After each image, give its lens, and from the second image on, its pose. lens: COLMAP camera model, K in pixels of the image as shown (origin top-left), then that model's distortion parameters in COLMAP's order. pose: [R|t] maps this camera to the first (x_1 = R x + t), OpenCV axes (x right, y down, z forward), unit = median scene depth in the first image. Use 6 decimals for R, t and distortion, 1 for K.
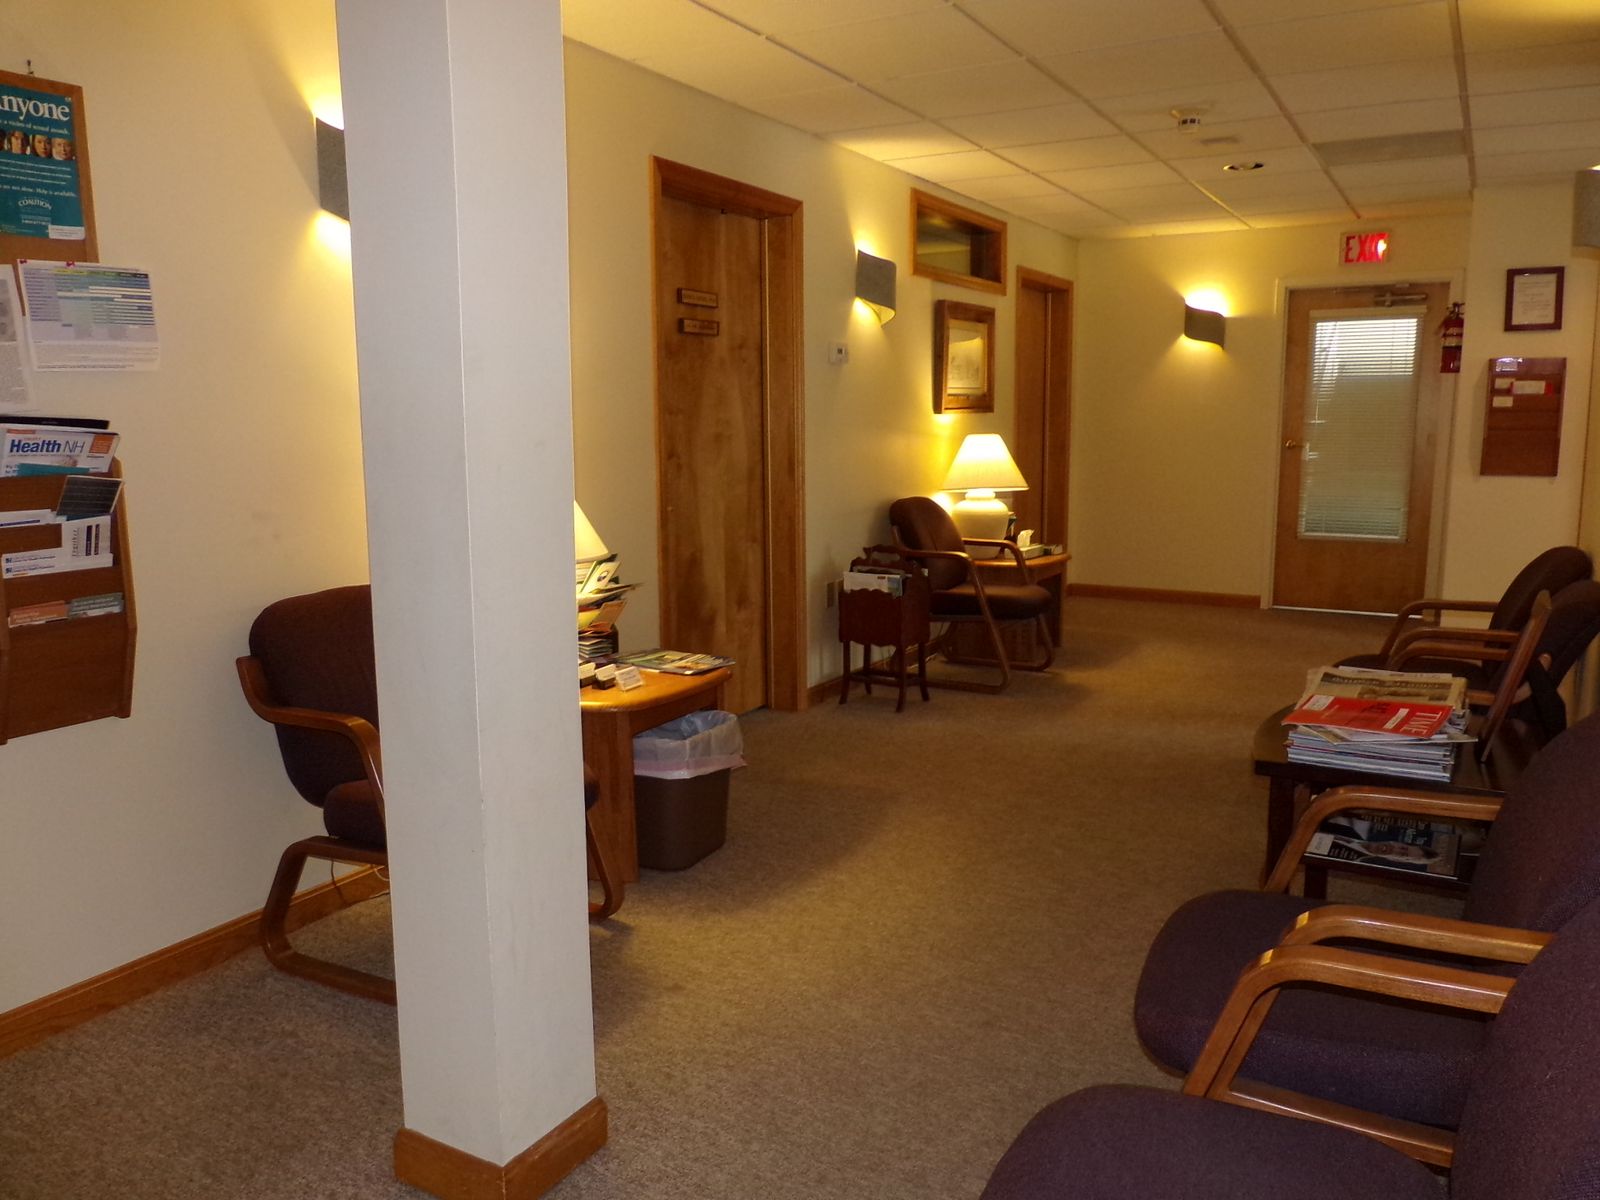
lens RADIAL K [[1286.9, 0, 800.0], [0, 1286.9, 600.0], [0, 0, 1]] dist [-0.010069, 0.011600]
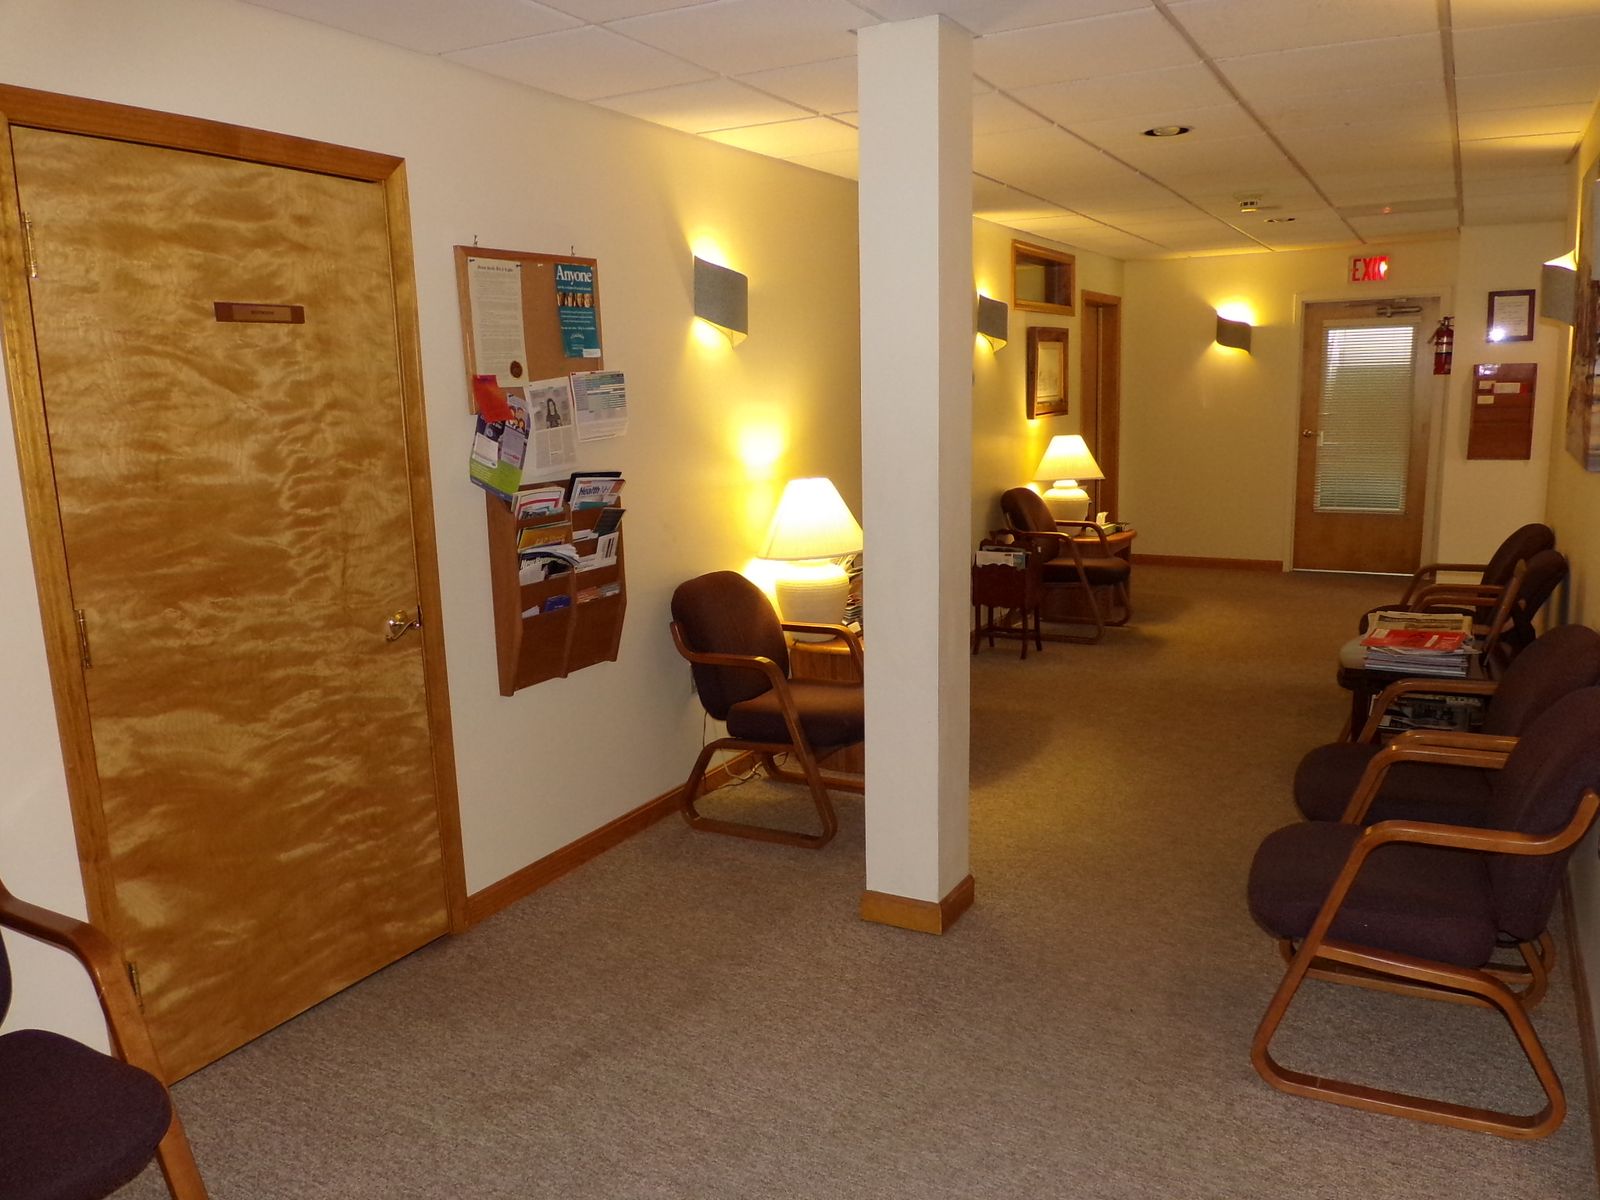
lens RADIAL K [[1232.6, 0, 825.6], [0, 1232.6, 611.5], [0, 0, 1]] dist [-0.061989, 0.113539]
pose [[0.999695, -0.022776, 0.009545, -0.126717], [0.022451, 0.999207, 0.032885, -0.005138], [-0.010286, -0.032661, 0.999414, -0.215135]]
